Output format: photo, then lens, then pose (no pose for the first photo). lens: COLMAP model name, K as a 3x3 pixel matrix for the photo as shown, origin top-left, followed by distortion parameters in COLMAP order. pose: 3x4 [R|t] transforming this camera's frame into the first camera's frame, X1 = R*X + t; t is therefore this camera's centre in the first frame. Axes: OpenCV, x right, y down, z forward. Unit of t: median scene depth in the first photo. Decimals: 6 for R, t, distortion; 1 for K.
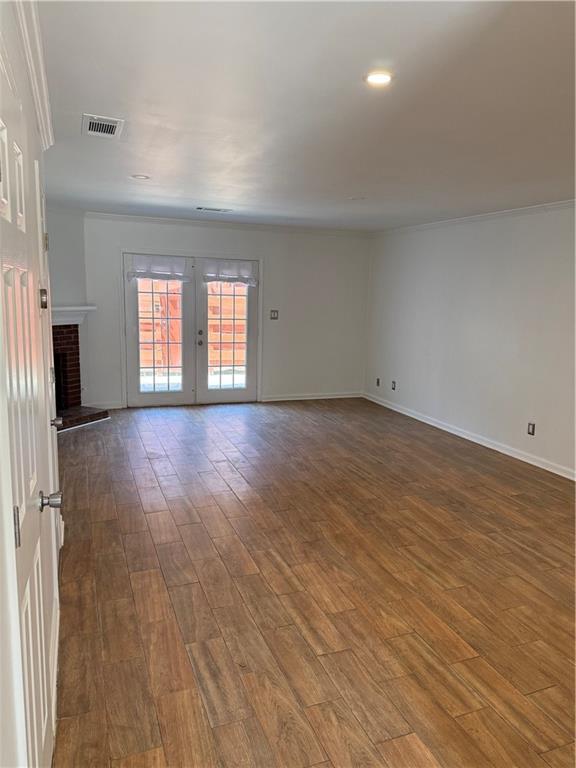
lens RADIAL K [[540.8, 0, 294.2], [0, 540.8, 383.5], [0, 0, 1]] dist [0.044626, -0.047687]
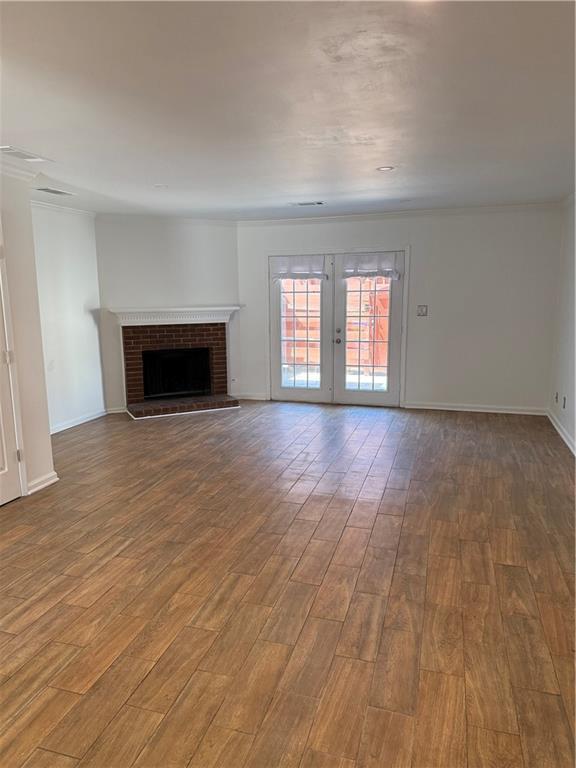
lens RADIAL K [[540.8, 0, 284.1], [0, 540.8, 392.3], [0, 0, 1]] dist [0.044626, -0.047687]
pose [[0.779089, 0.076025, -0.622286, 0.409096], [-0.068467, 0.997001, 0.036085, -0.012870], [0.623163, 0.014493, 0.781958, 0.191468]]
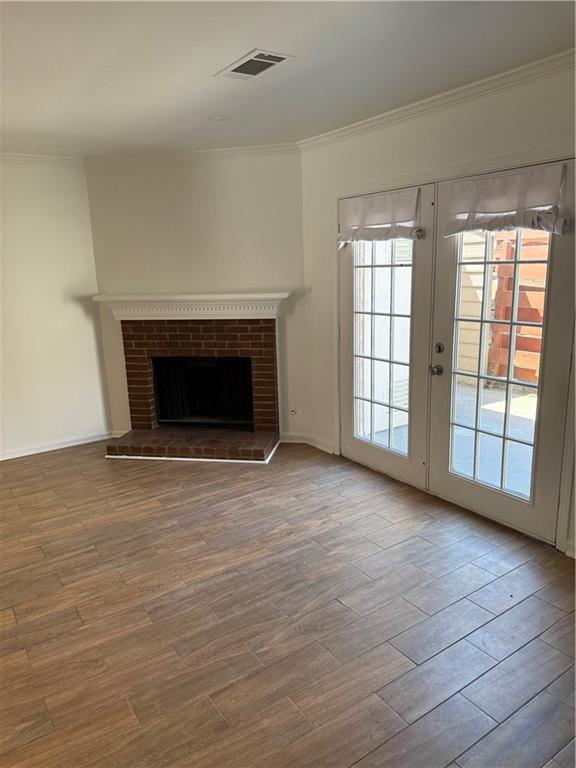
lens RADIAL K [[540.8, 0, 279.6], [0, 540.8, 382.7], [0, 0, 1]] dist [0.044626, -0.047687]
pose [[0.205290, 0.173973, -0.963114, 0.273798], [-0.119645, 0.981154, 0.151729, -0.132423], [0.971360, 0.084084, 0.222236, 0.852484]]
